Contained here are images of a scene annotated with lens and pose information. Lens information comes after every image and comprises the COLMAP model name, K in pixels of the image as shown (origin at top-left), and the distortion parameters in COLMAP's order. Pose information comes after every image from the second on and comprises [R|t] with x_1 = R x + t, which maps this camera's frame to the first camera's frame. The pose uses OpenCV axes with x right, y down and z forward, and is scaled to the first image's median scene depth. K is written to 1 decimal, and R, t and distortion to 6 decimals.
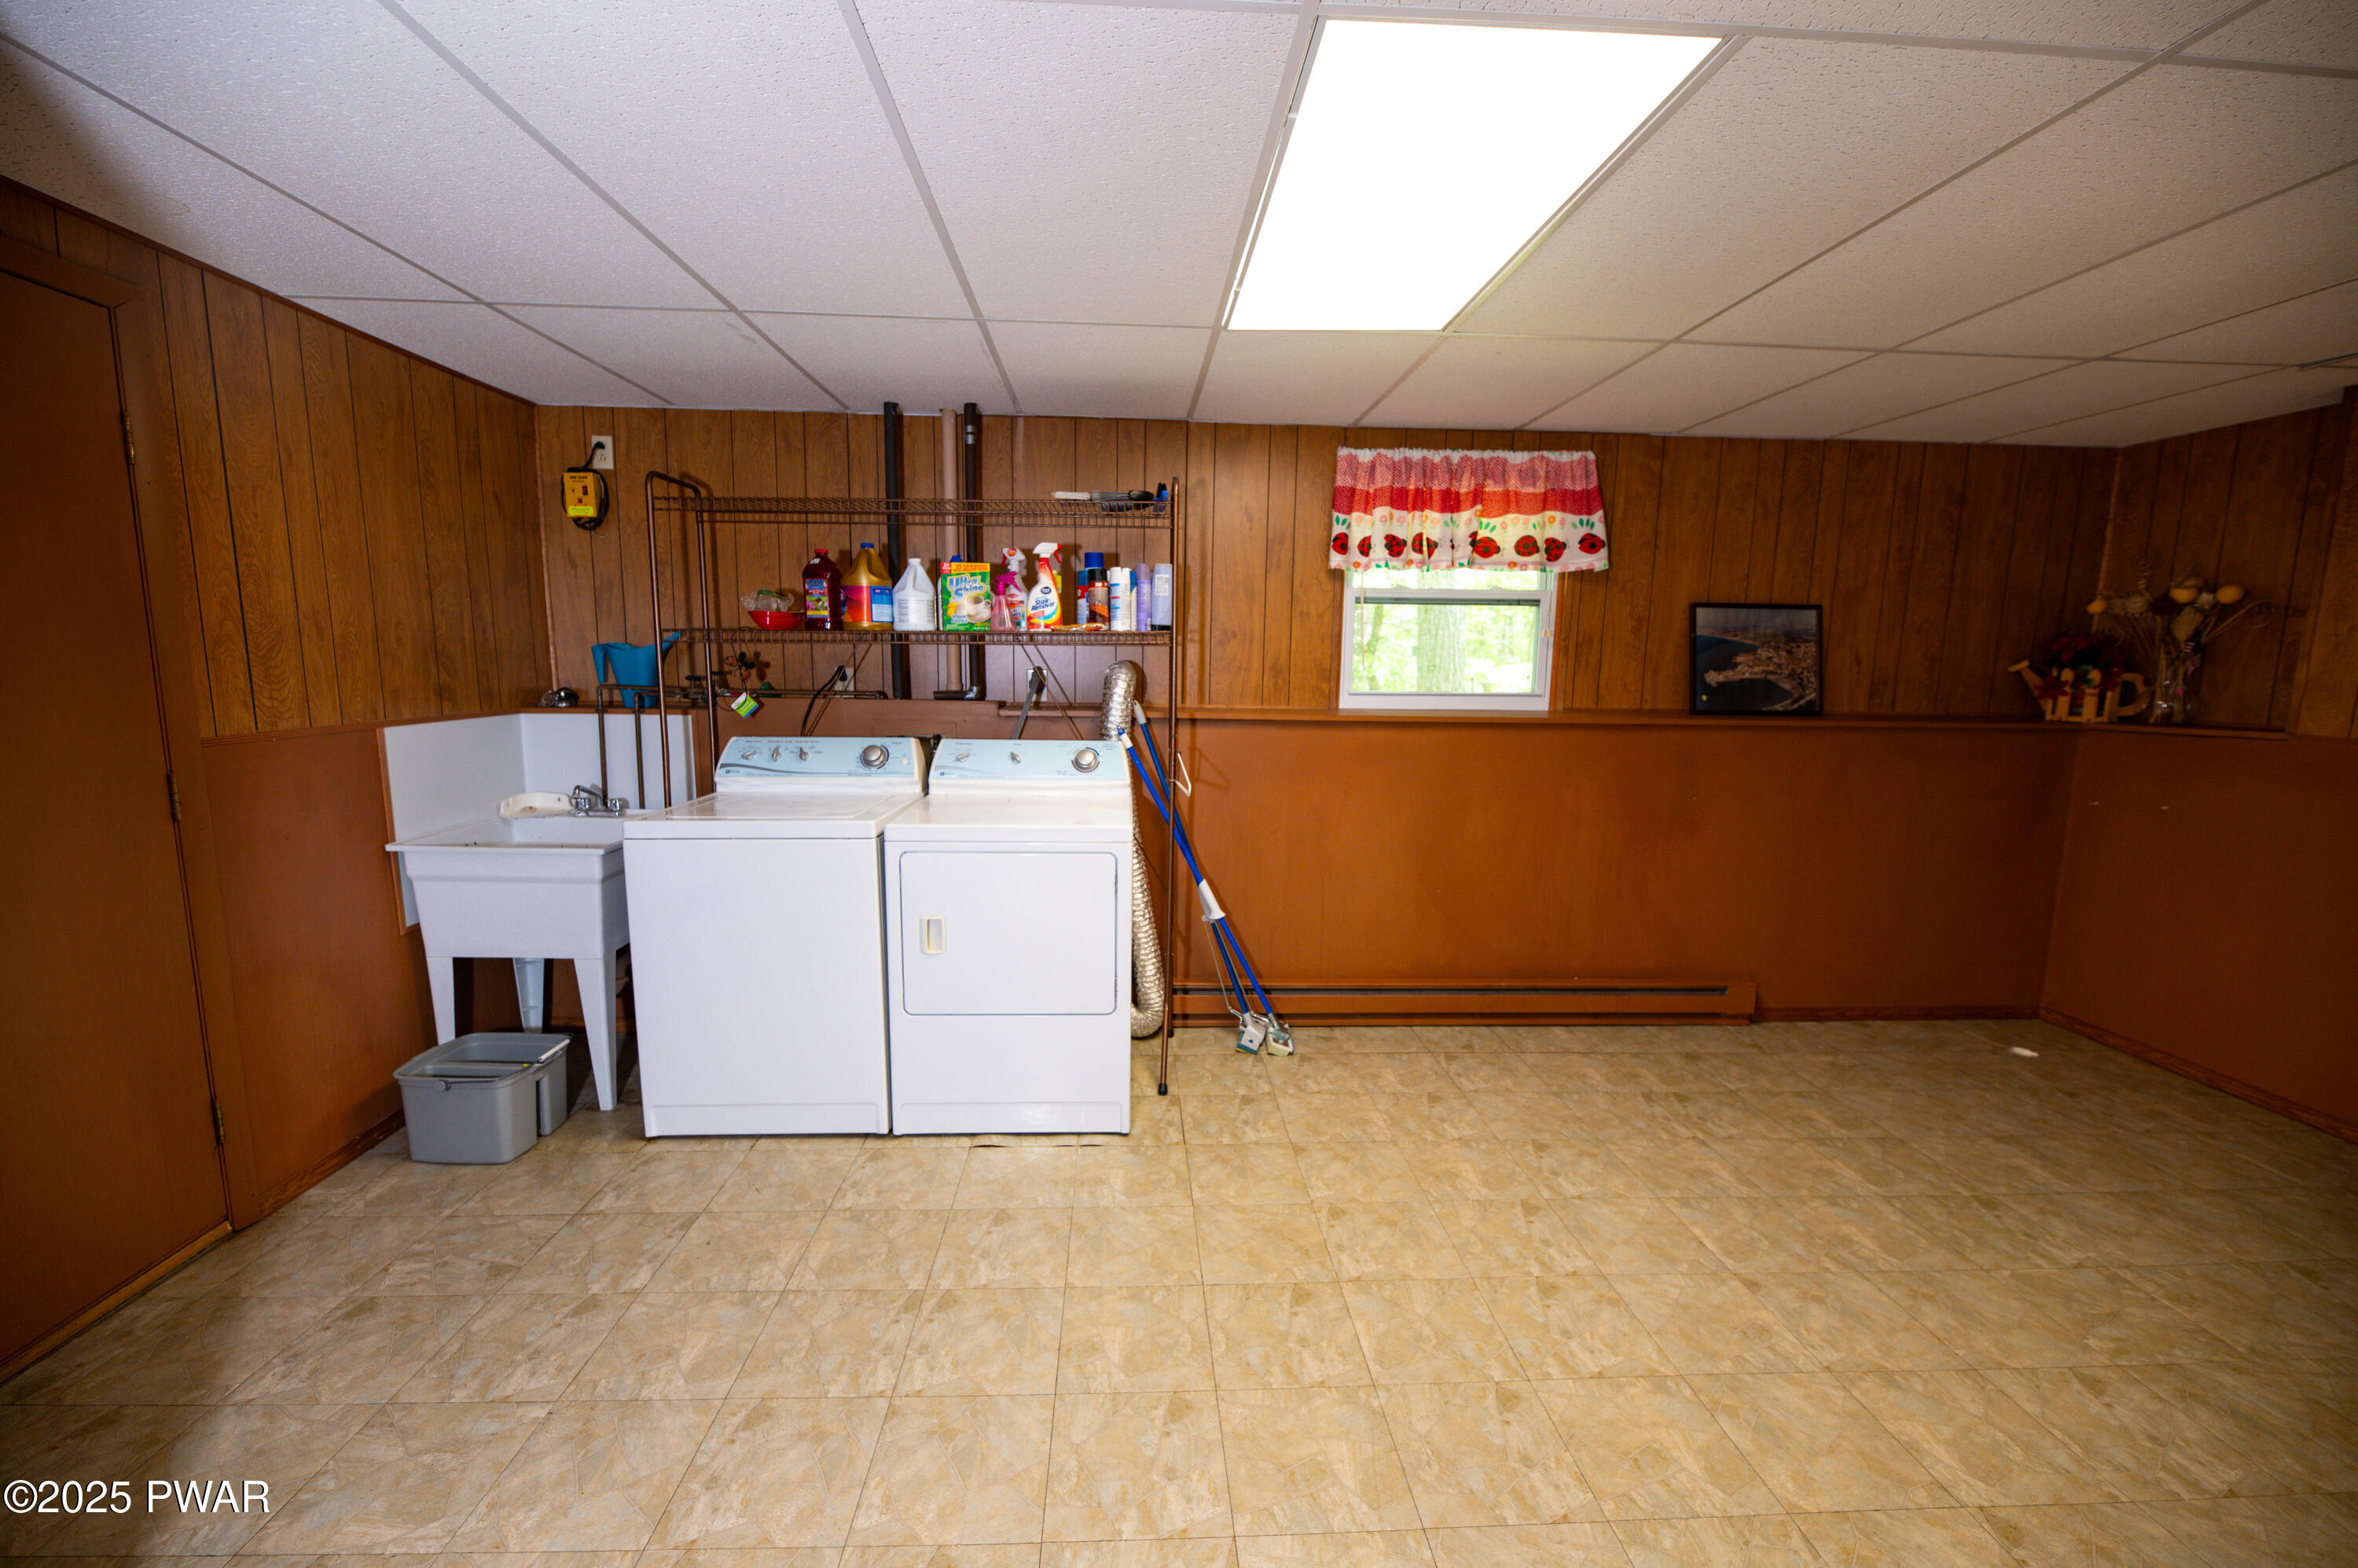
lens RADIAL K [[943.5, 0, 1172.0], [0, 943.5, 792.9], [0, 0, 1]] dist [-0.001303, -0.004495]
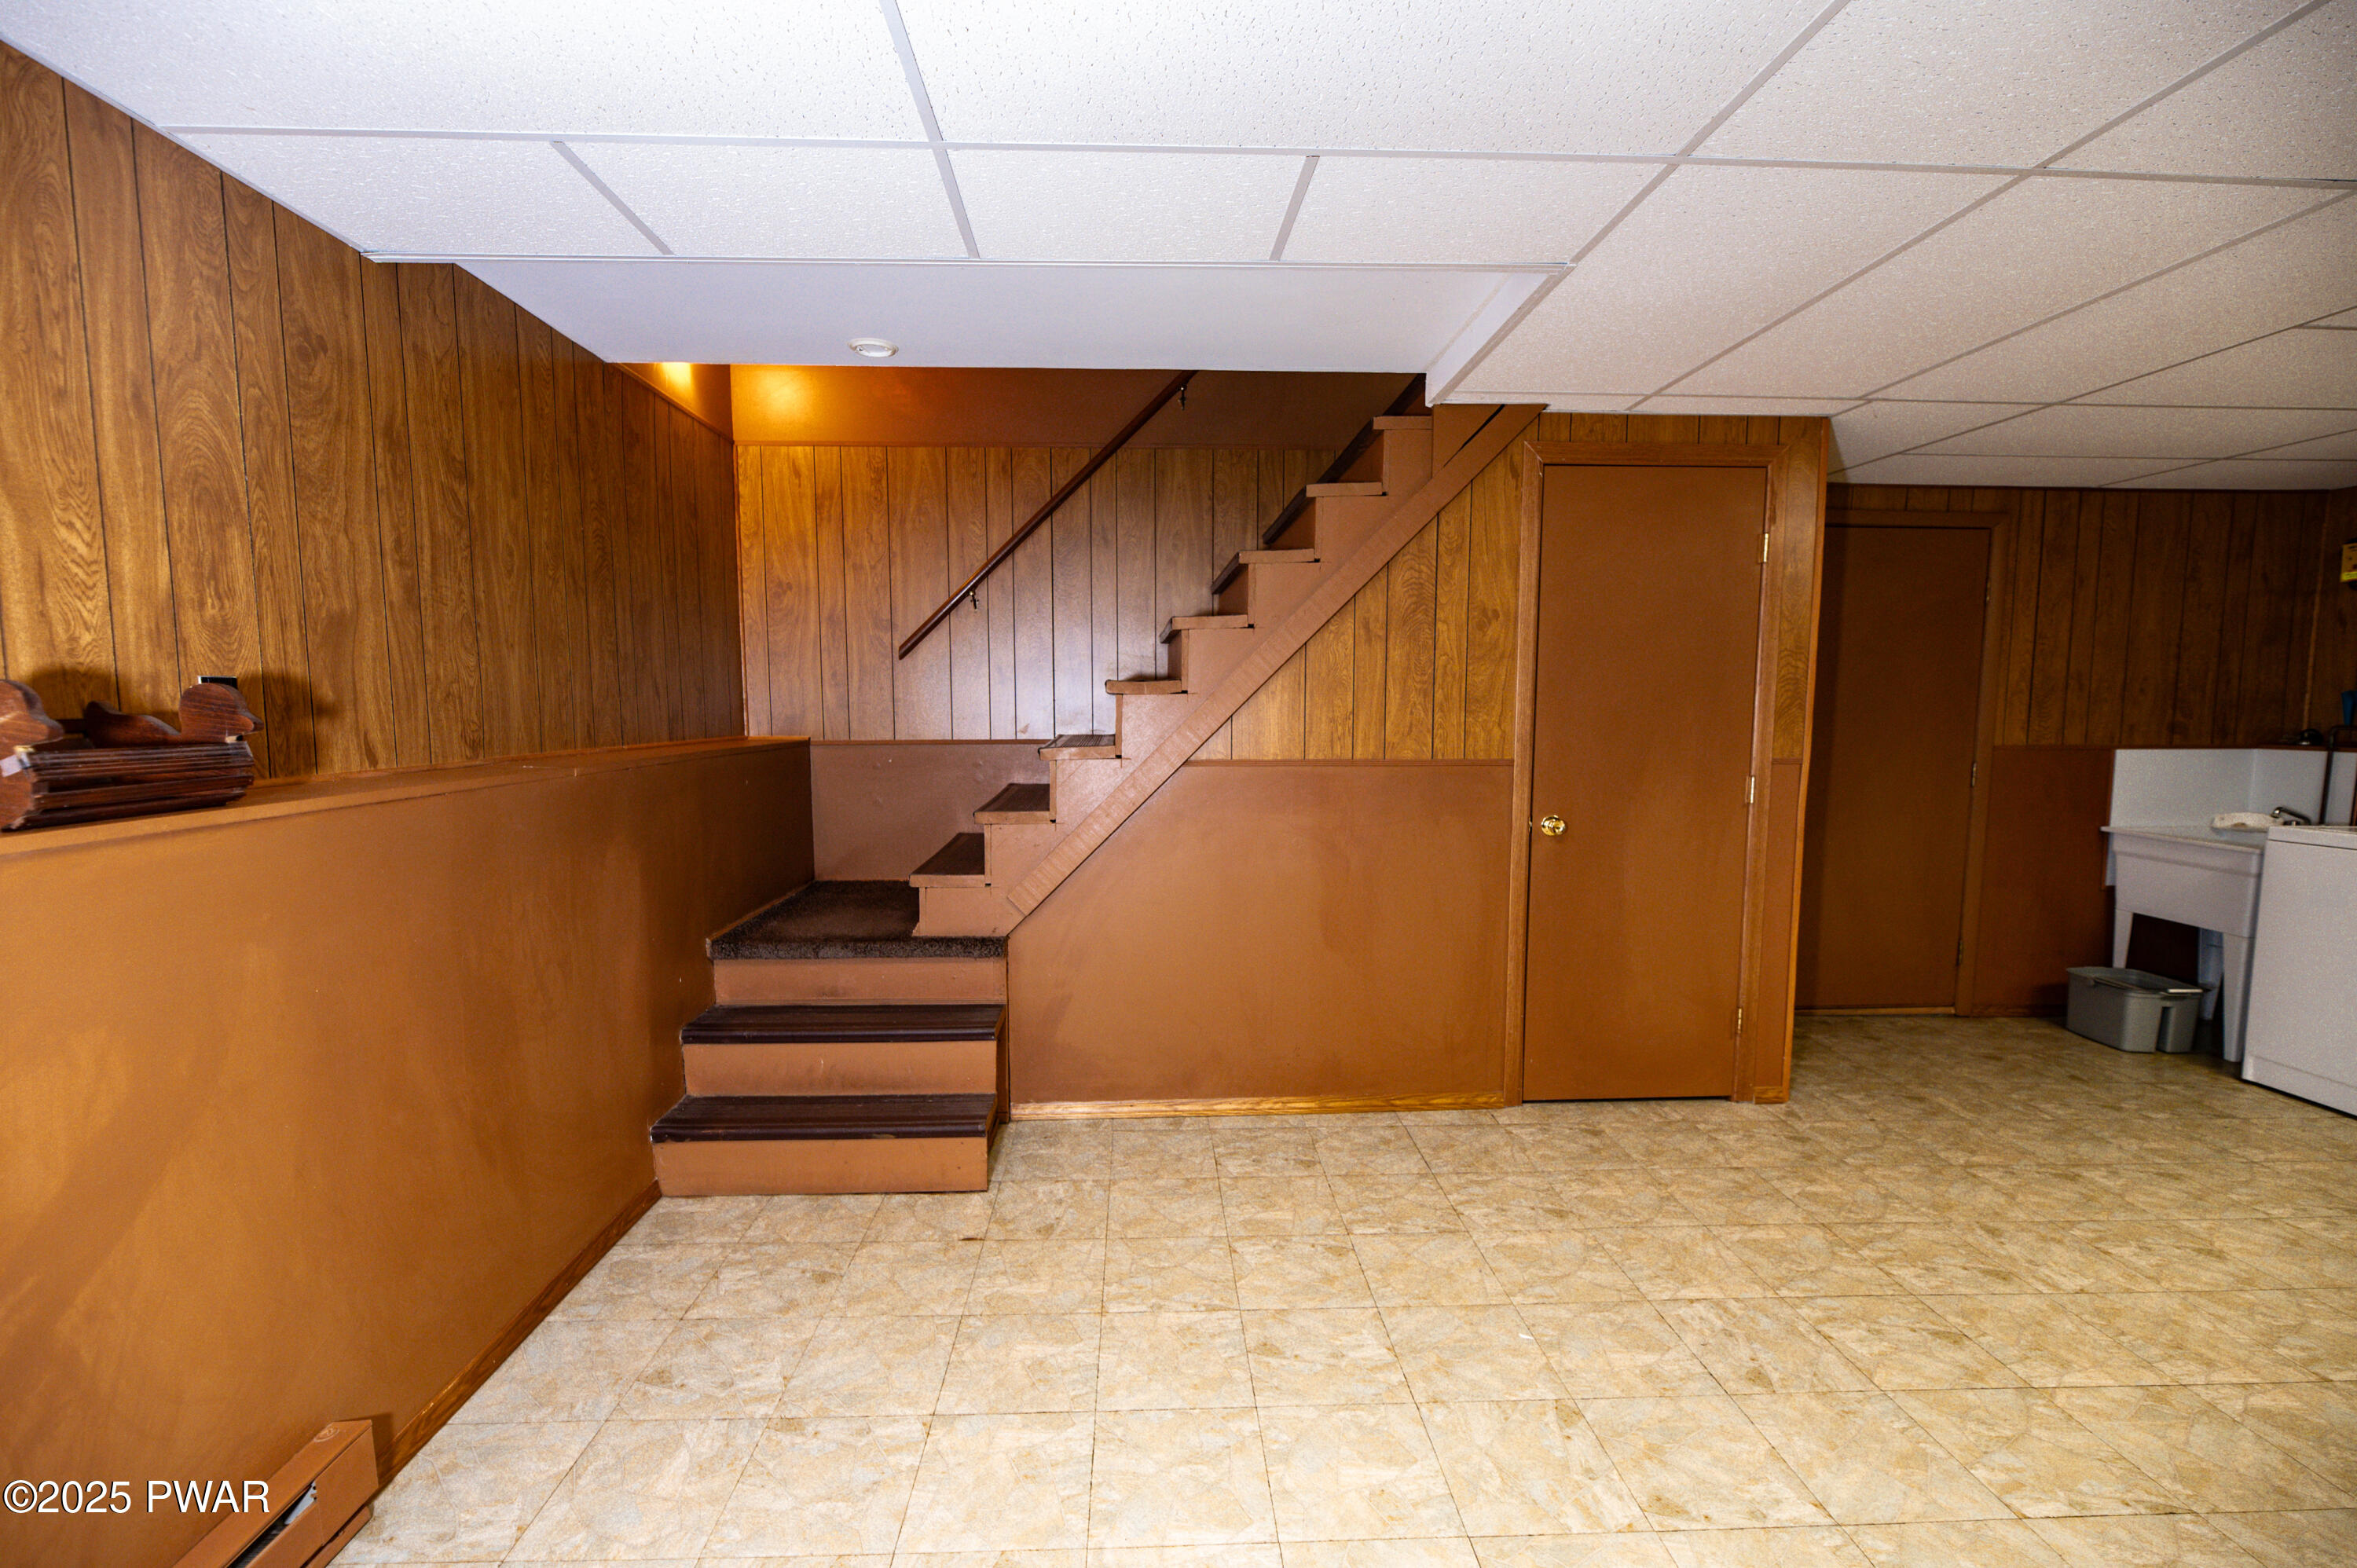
lens RADIAL K [[943.1, 0, 1171.5], [0, 943.1, 792.9], [0, 0, 1]] dist [-0.001303, -0.004495]
pose [[-0.035819, 0.080298, -0.996127, 0.719759], [-0.141374, 0.986335, 0.084592, 0.087249], [0.989308, 0.143857, -0.023977, -0.450090]]
